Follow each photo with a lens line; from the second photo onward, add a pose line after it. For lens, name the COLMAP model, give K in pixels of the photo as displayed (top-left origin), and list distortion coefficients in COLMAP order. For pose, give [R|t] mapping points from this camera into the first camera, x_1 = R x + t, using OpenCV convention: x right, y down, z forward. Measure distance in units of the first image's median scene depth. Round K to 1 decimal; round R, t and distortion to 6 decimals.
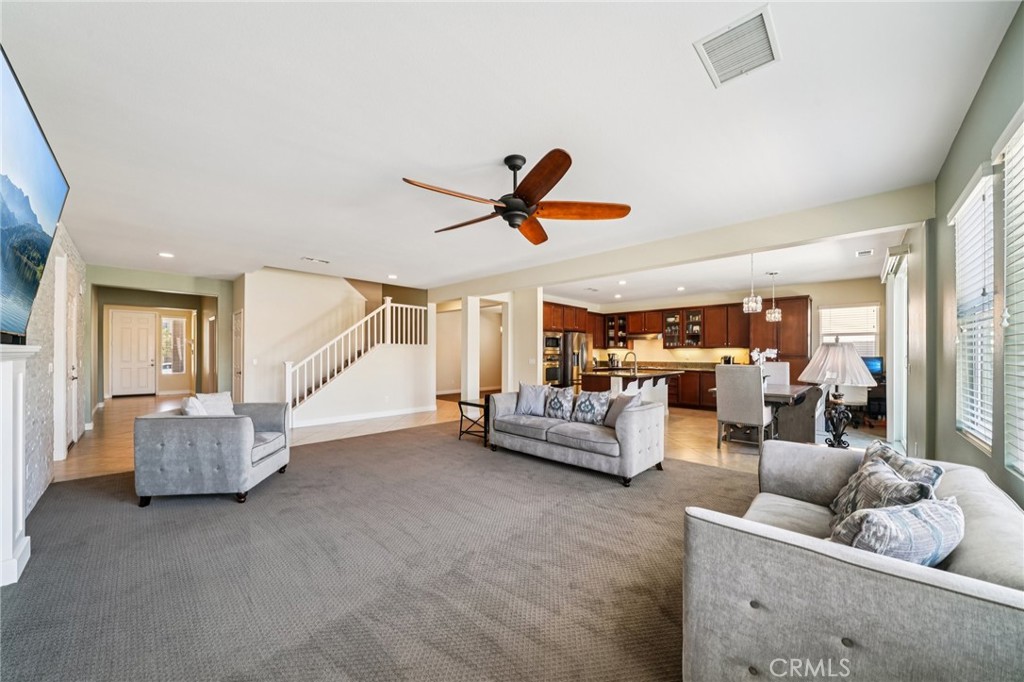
lens RADIAL K [[370.5, 0, 512.0], [0, 370.5, 341.0], [0, 0, 1]] dist [-0.000574, -0.000019]
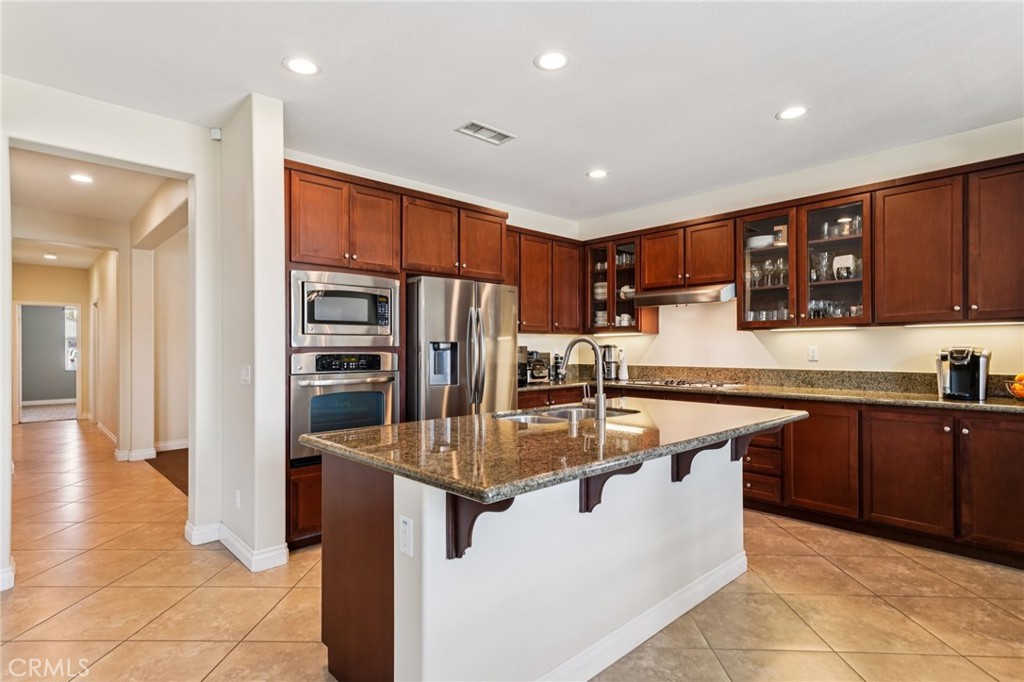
lens RADIAL K [[517.0, 0, 512.0], [0, 517.0, 341.0], [0, 0, 1]] dist [0.001672, 0.000441]
pose [[0.997864, -0.006707, -0.064978, 0.237252], [0.008094, 0.999744, 0.021116, 0.019620], [0.064820, -0.021597, 0.997663, 0.525215]]
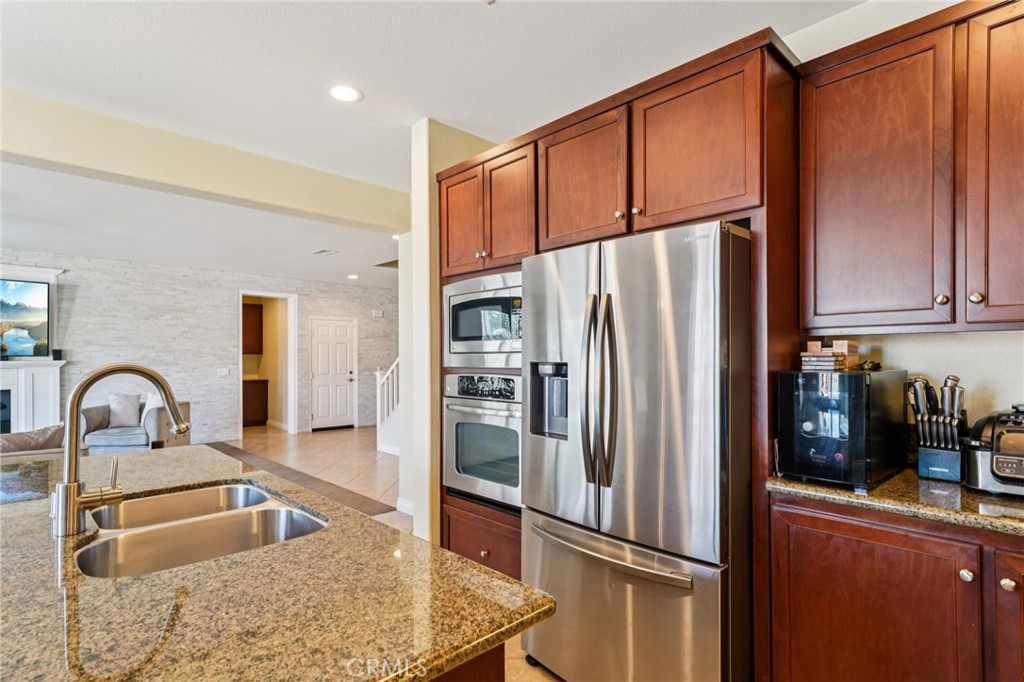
lens RADIAL K [[524.2, 0, 512.2], [0, 524.2, 361.0], [0, 0, 1]] dist [0.001607, 0.000109]
pose [[-0.061321, 0.004125, -0.998110, 0.389898], [0.034570, 0.999400, 0.002006, 0.026255], [0.997519, -0.034381, -0.061427, 0.901207]]
